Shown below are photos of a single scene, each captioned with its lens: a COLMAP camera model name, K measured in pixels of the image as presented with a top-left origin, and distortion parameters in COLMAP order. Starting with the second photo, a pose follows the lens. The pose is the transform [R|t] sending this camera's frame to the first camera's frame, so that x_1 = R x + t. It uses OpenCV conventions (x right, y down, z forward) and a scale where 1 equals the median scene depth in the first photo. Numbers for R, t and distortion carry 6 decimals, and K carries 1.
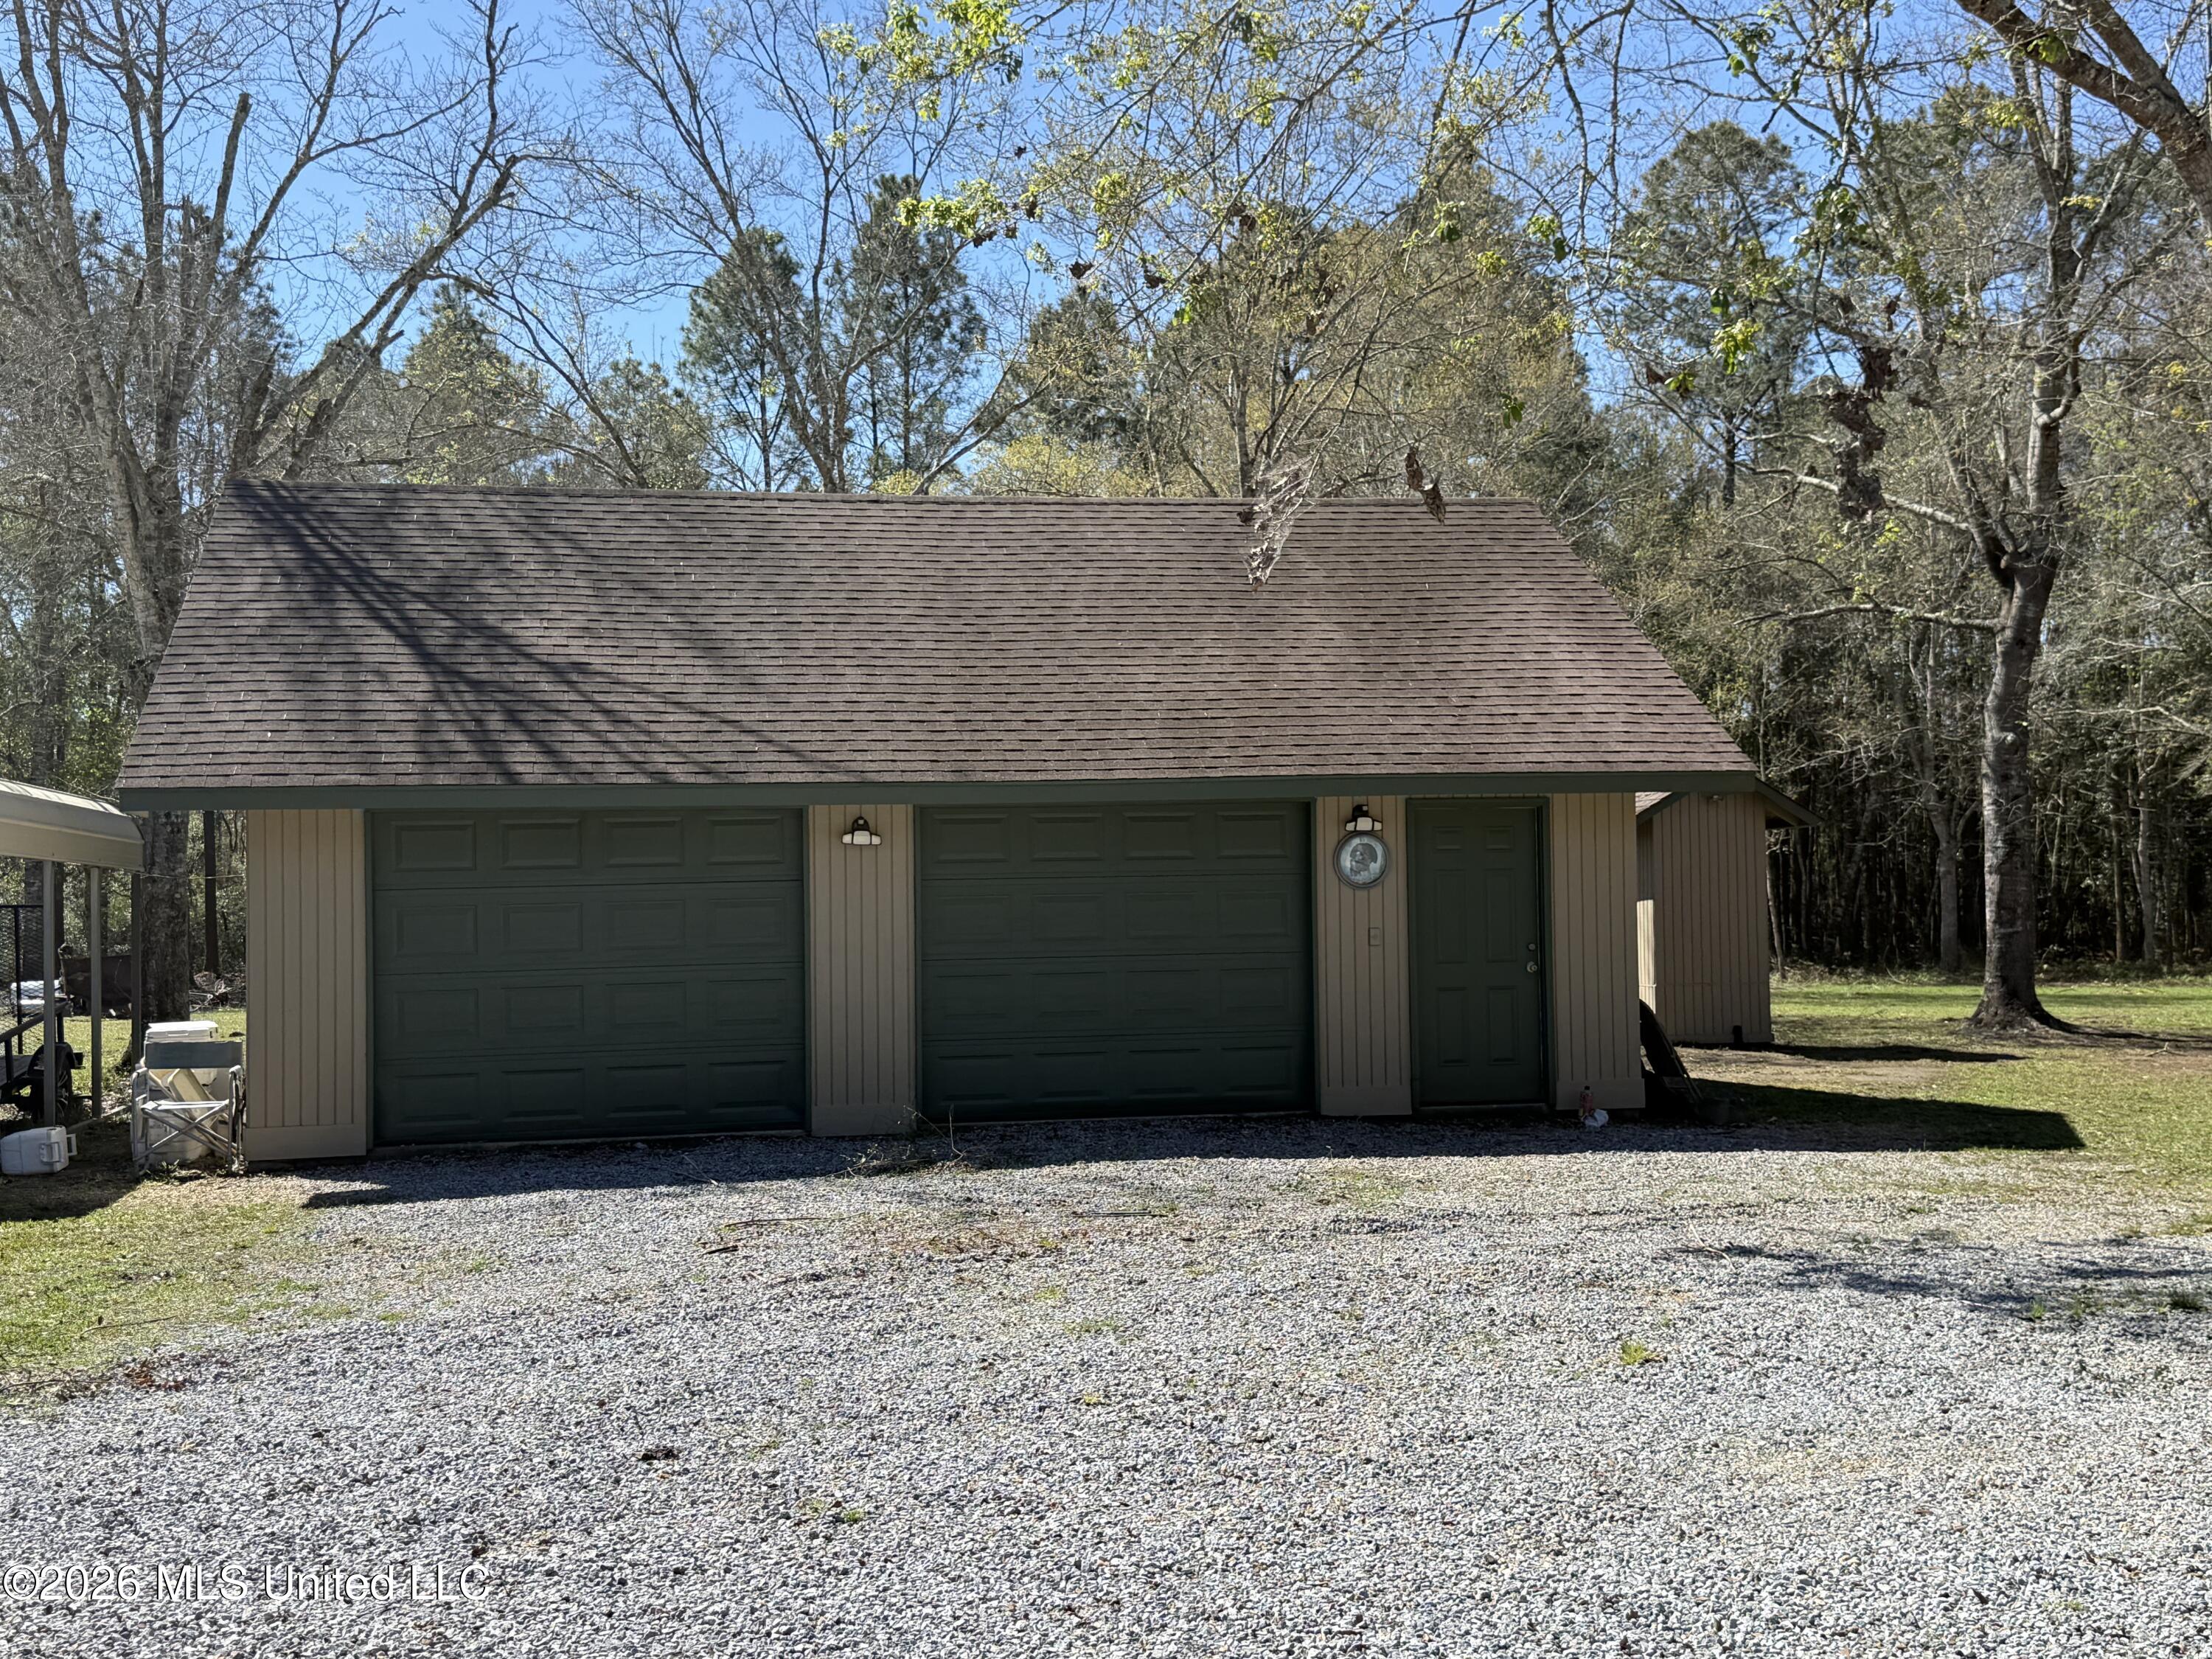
lens RADIAL K [[2497.0, 0, 1104.8], [0, 2497.0, 832.1], [0, 0, 1]] dist [-0.012260, 0.000000]
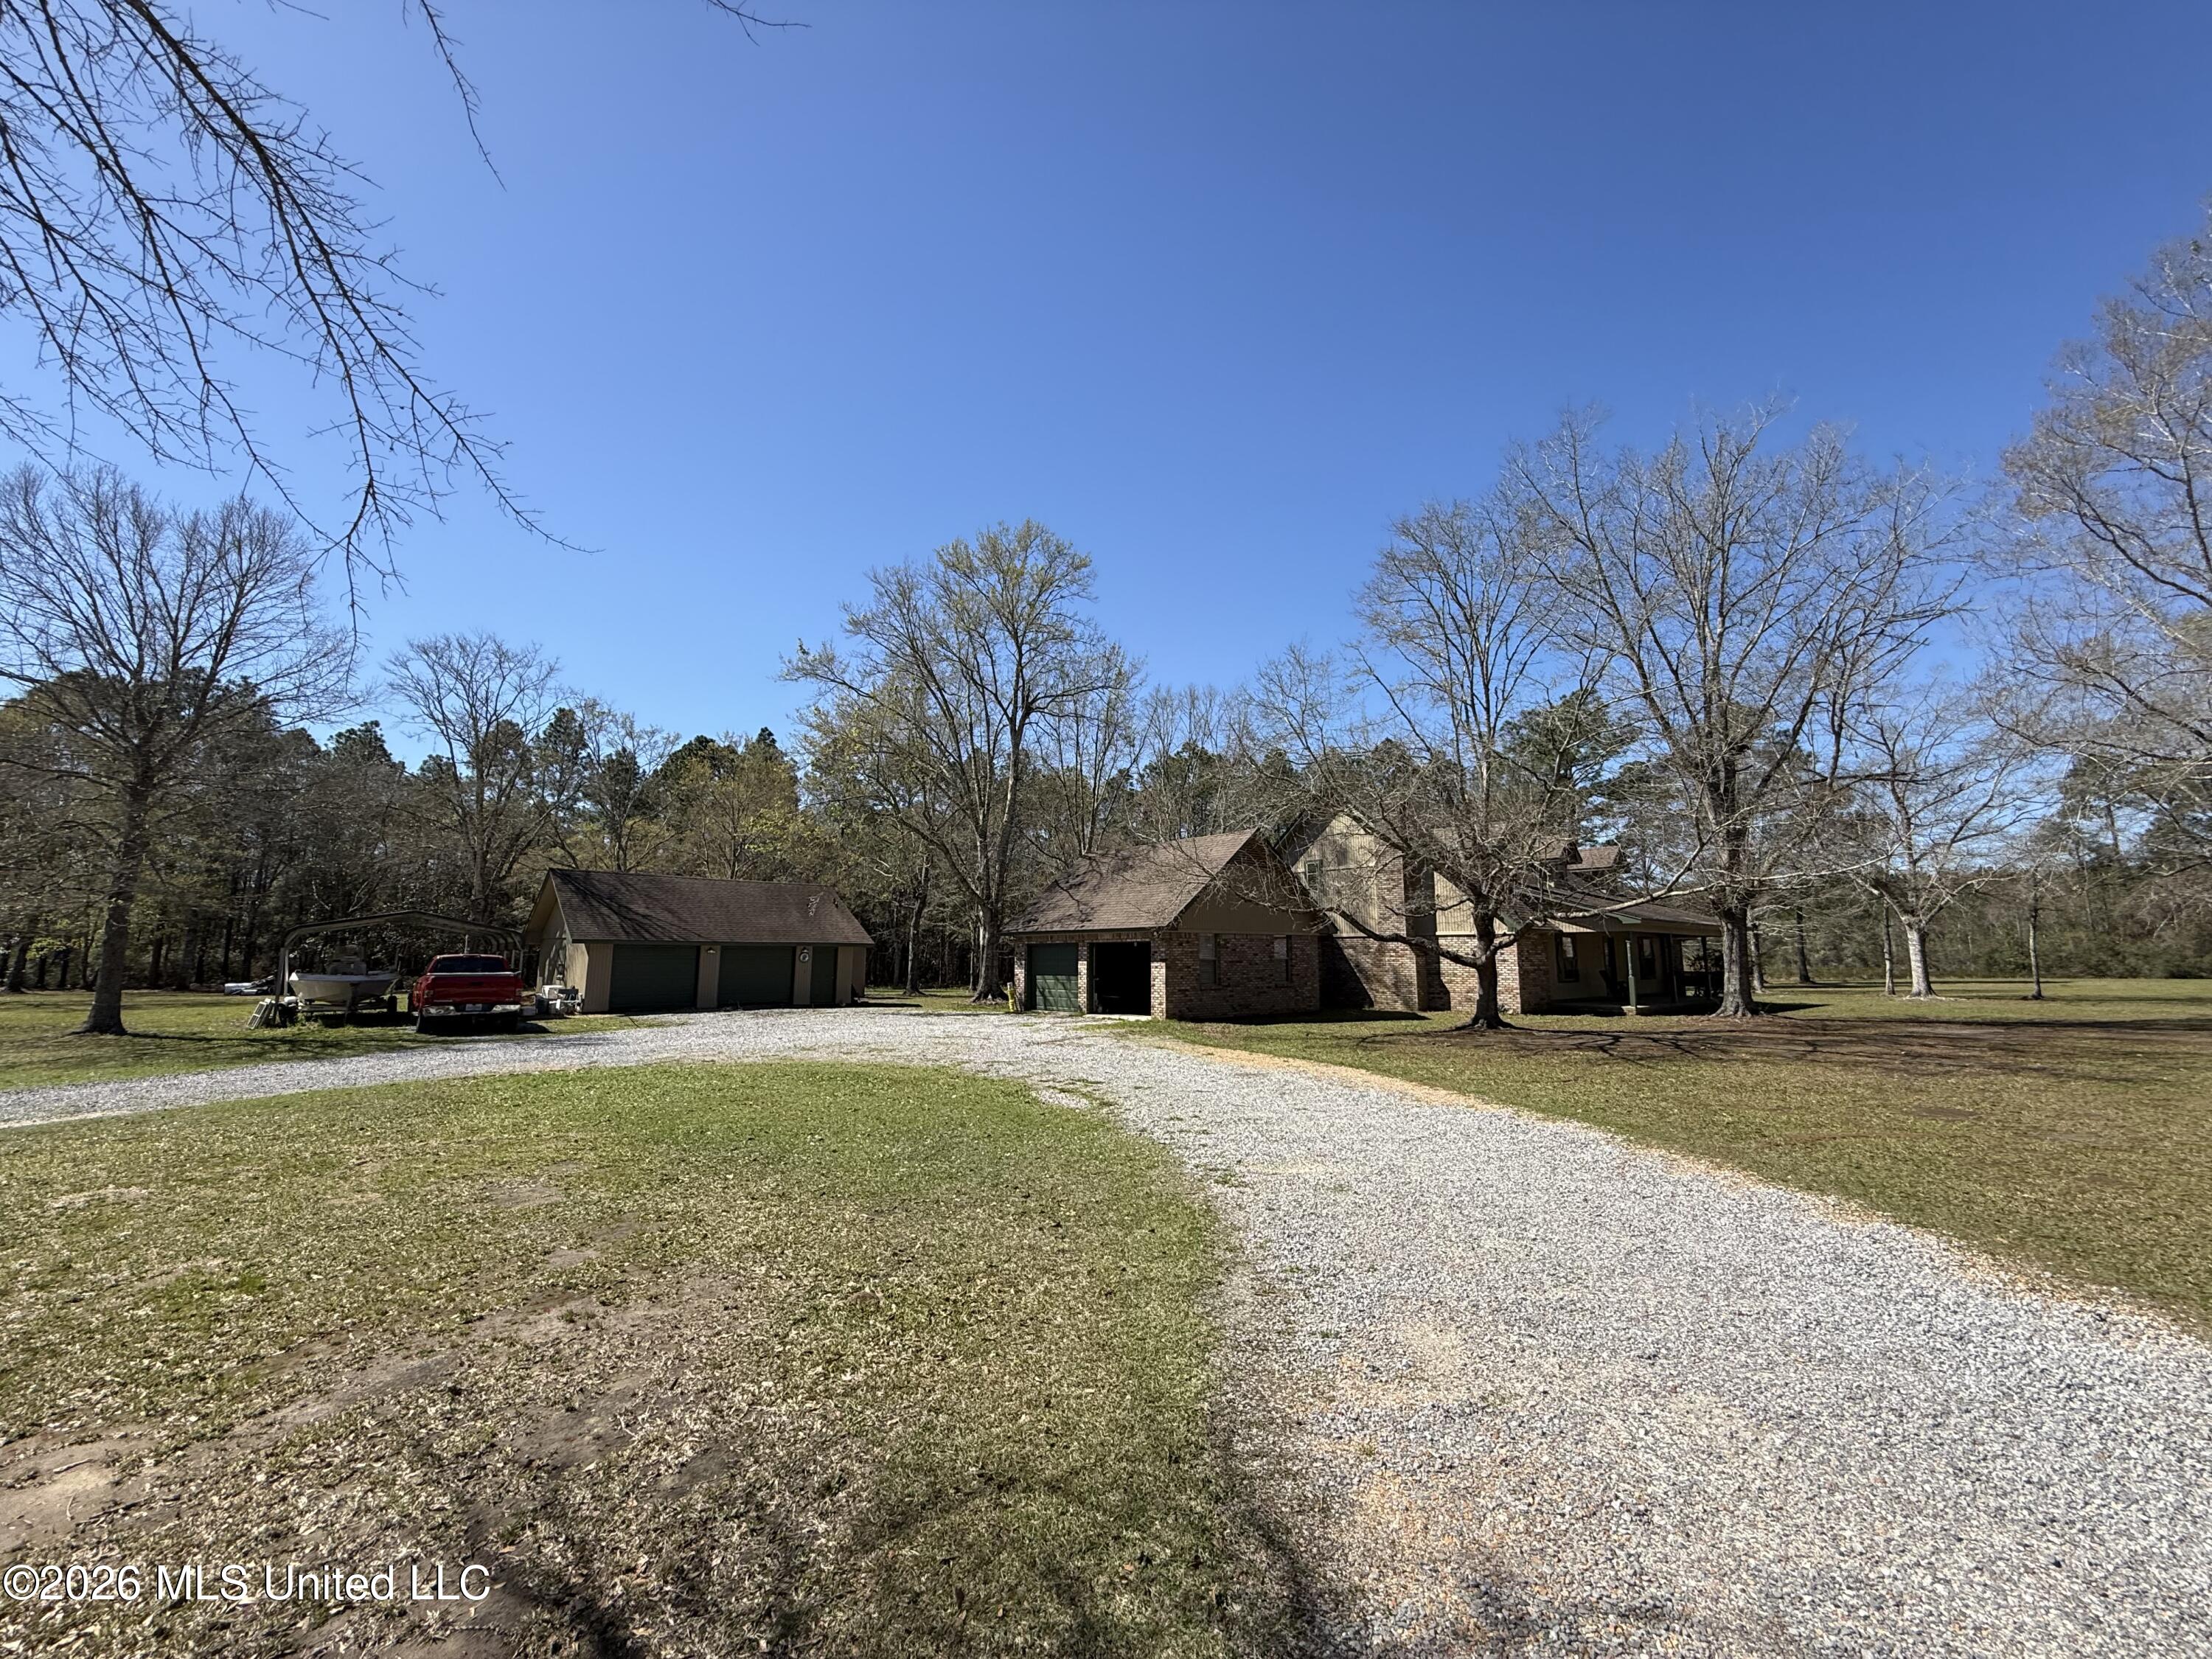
lens RADIAL K [[880.3, 0, 1103.3], [0, 880.3, 827.4], [0, 0, 1]] dist [0.001001, 0.000306]
pose [[0.847148, 0.101887, 0.521497, -0.384371], [-0.039011, 0.990722, -0.130188, -0.046636], [-0.529923, 0.089945, 0.843263, -1.044682]]
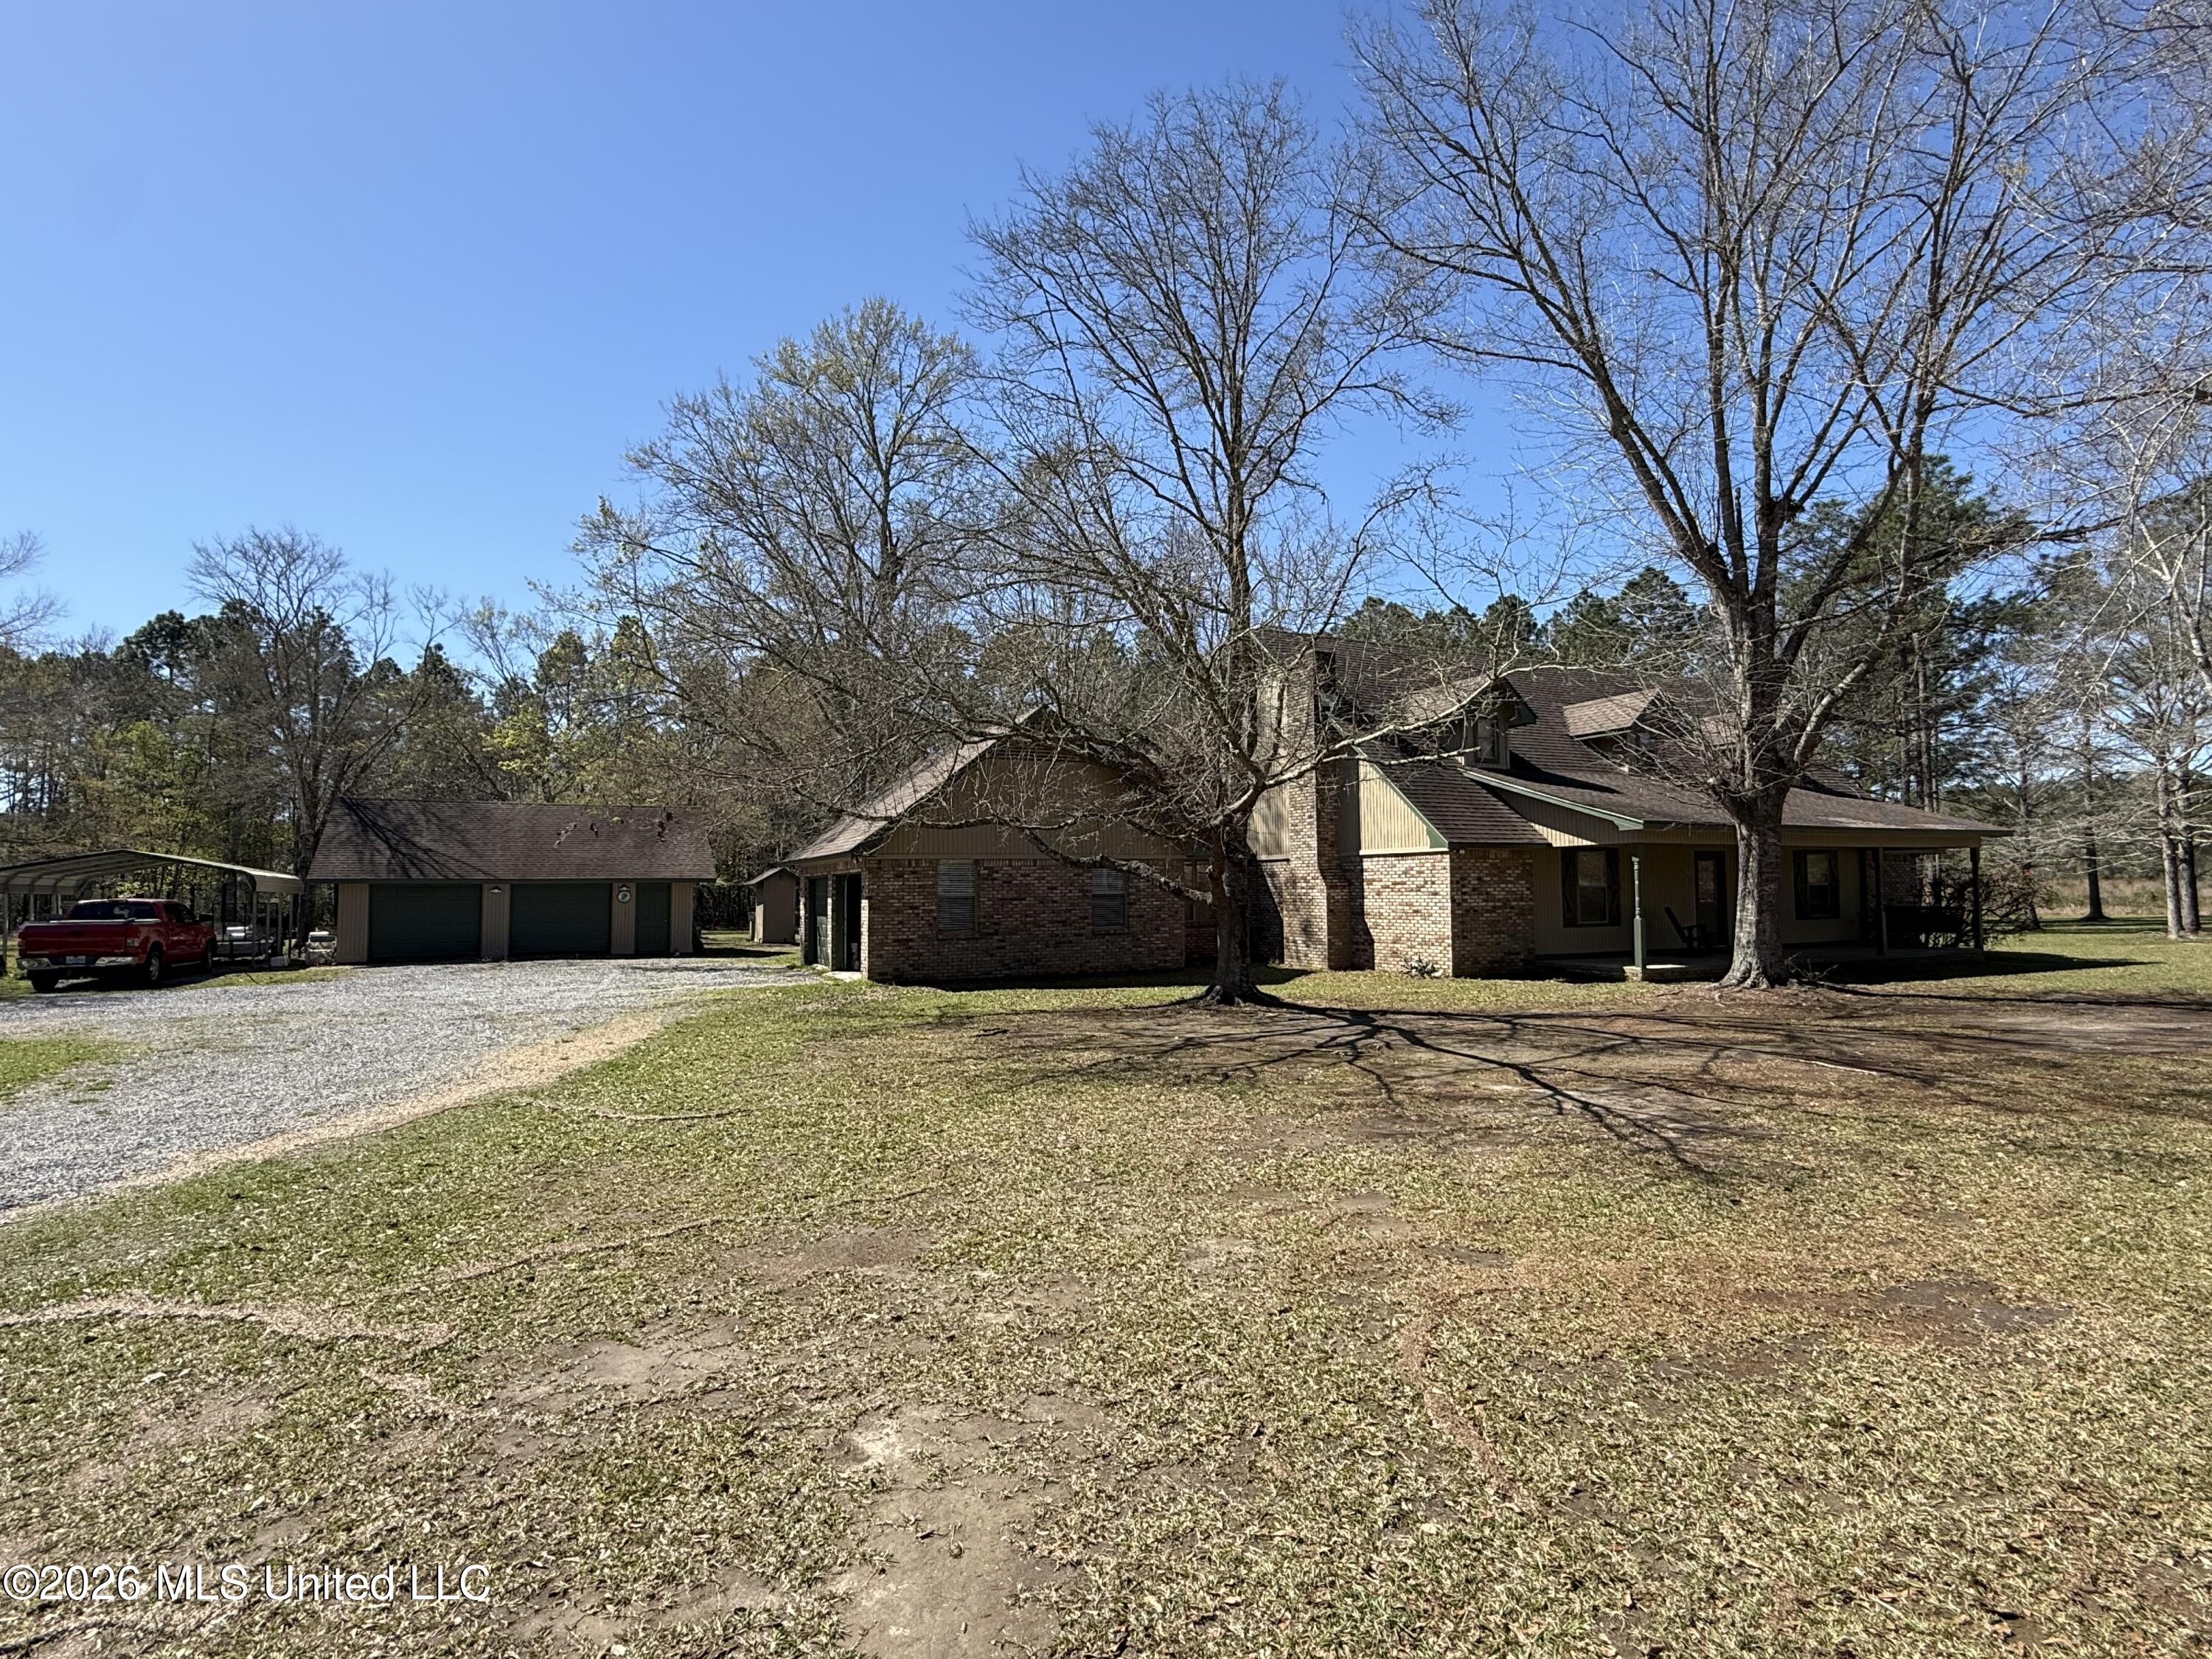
lens RADIAL K [[1081.8, 0, 1115.0], [0, 1081.8, 833.7], [0, 0, 1]] dist [-0.000013, -0.000594]
pose [[0.954726, 0.030657, 0.295902, 0.360281], [-0.023396, 0.999333, -0.028050, -0.067443], [-0.296565, 0.019858, 0.954806, -1.124480]]
